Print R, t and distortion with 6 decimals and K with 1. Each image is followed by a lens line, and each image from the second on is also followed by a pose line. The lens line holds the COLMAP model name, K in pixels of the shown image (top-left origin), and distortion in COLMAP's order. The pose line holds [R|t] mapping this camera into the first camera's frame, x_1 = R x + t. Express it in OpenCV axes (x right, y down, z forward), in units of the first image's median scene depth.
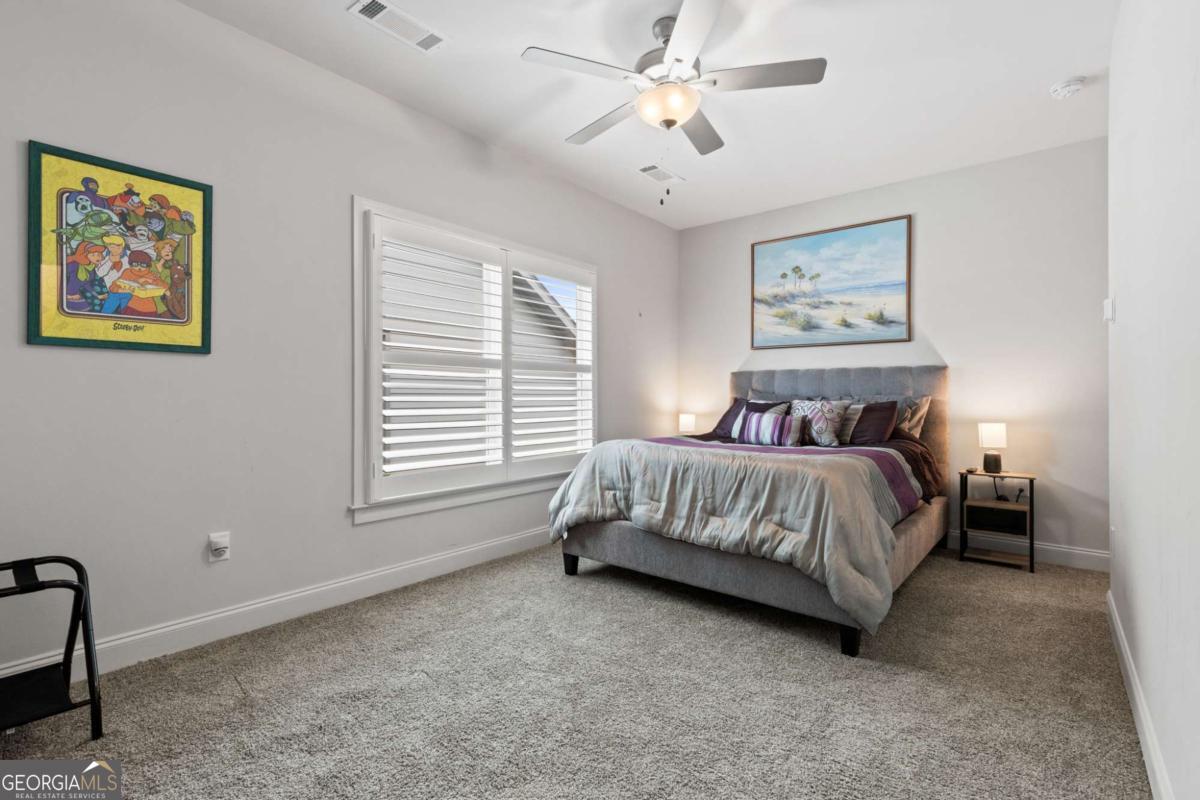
lens RADIAL K [[547.2, 0, 600.0], [0, 547.2, 400.0], [0, 0, 1]] dist [-0.001107, -0.000302]
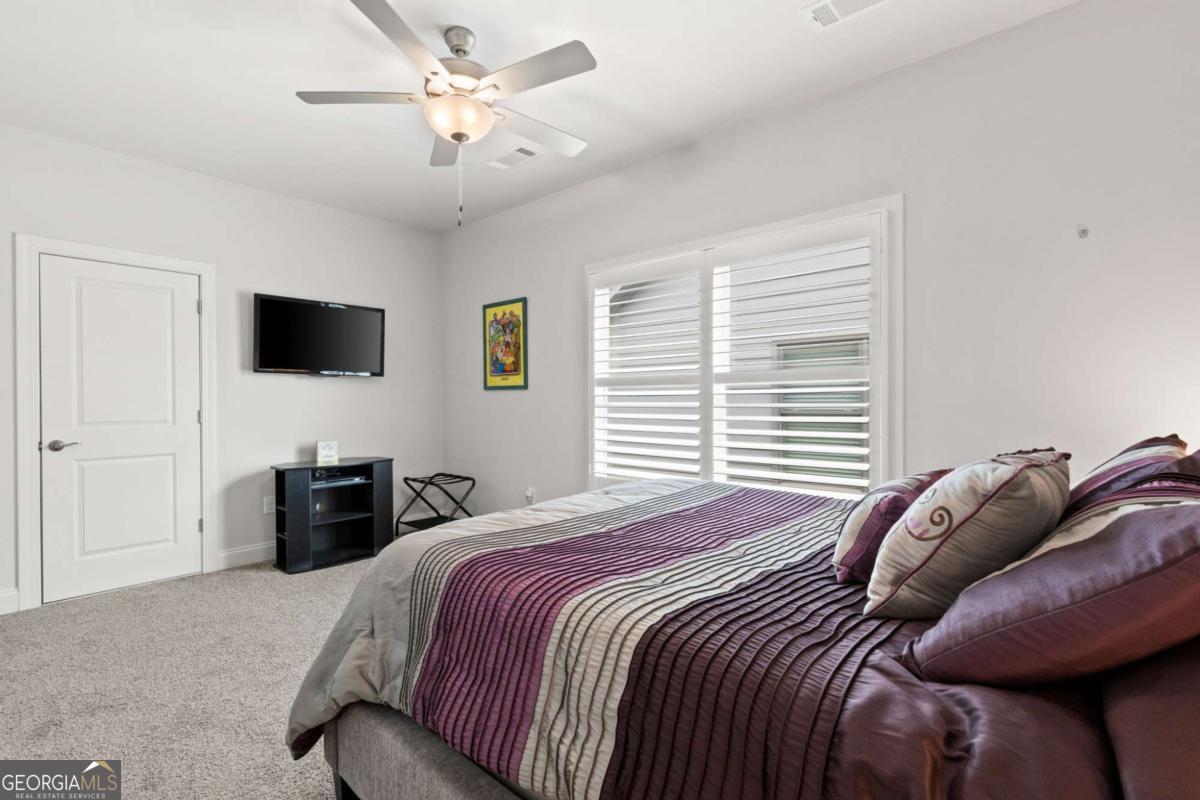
lens RADIAL K [[547.2, 0, 600.0], [0, 547.2, 400.0], [0, 0, 1]] dist [-0.001107, -0.000302]
pose [[-0.048218, -0.000309, -0.998837, 1.172888], [-0.001175, 0.999999, -0.000252, -0.051555], [0.998836, 0.001161, -0.048219, 1.430583]]
